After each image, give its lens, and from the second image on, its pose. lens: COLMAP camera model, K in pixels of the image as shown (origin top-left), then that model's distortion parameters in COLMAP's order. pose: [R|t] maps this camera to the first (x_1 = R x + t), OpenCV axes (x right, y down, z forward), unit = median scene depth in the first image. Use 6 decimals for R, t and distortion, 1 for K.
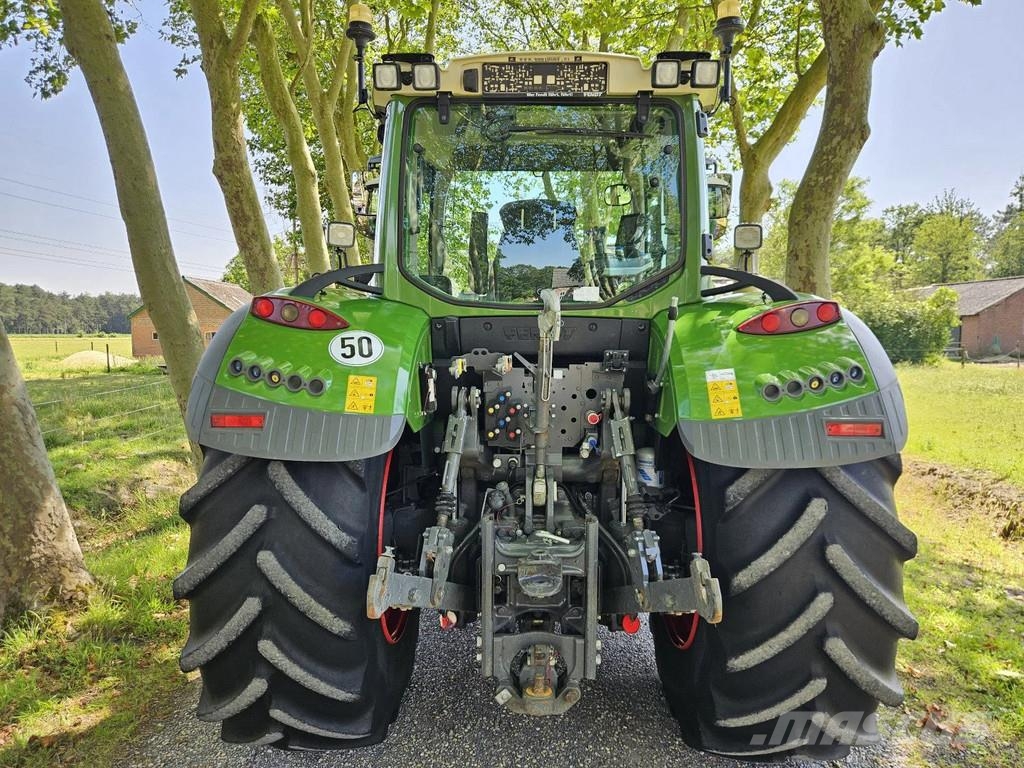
lens RADIAL K [[708.6, 0, 499.1], [0, 708.6, 384.3], [0, 0, 1]] dist [0.072478, -0.049163]
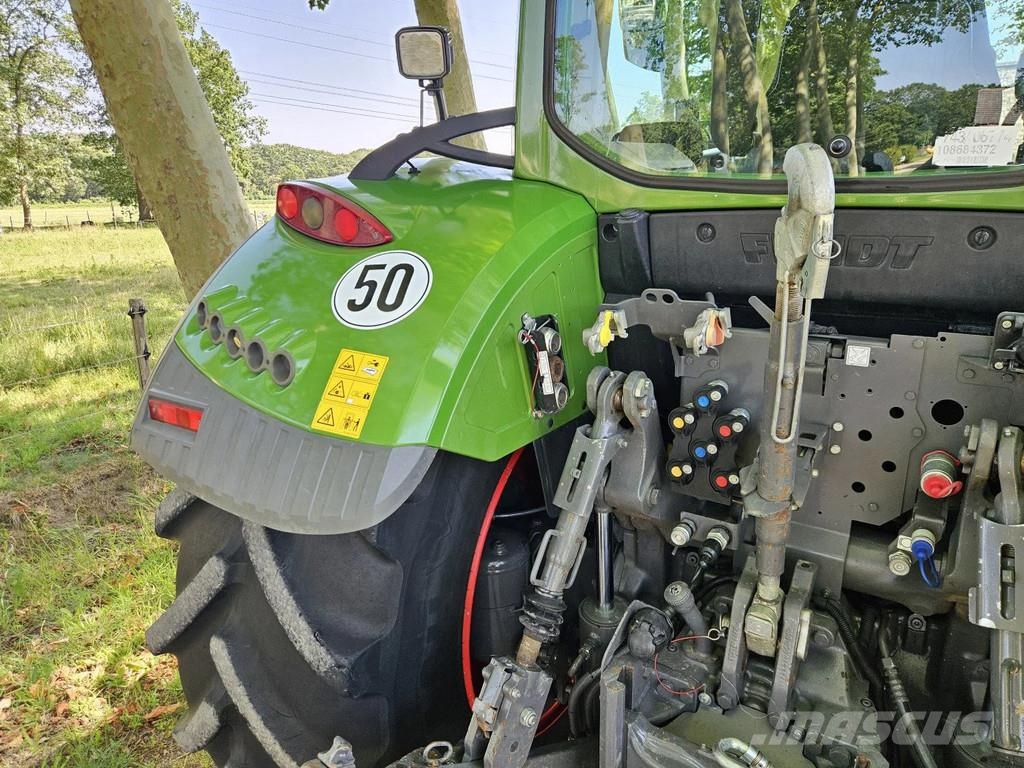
lens RADIAL K [[708.6, 0, 499.1], [0, 708.6, 384.3], [0, 0, 1]] dist [0.072478, -0.049163]
pose [[0.858794, 0.120199, -0.498021, 0.120799], [-0.021386, 0.979652, 0.199563, -0.080984], [0.511874, -0.160733, 0.843890, 0.567121]]
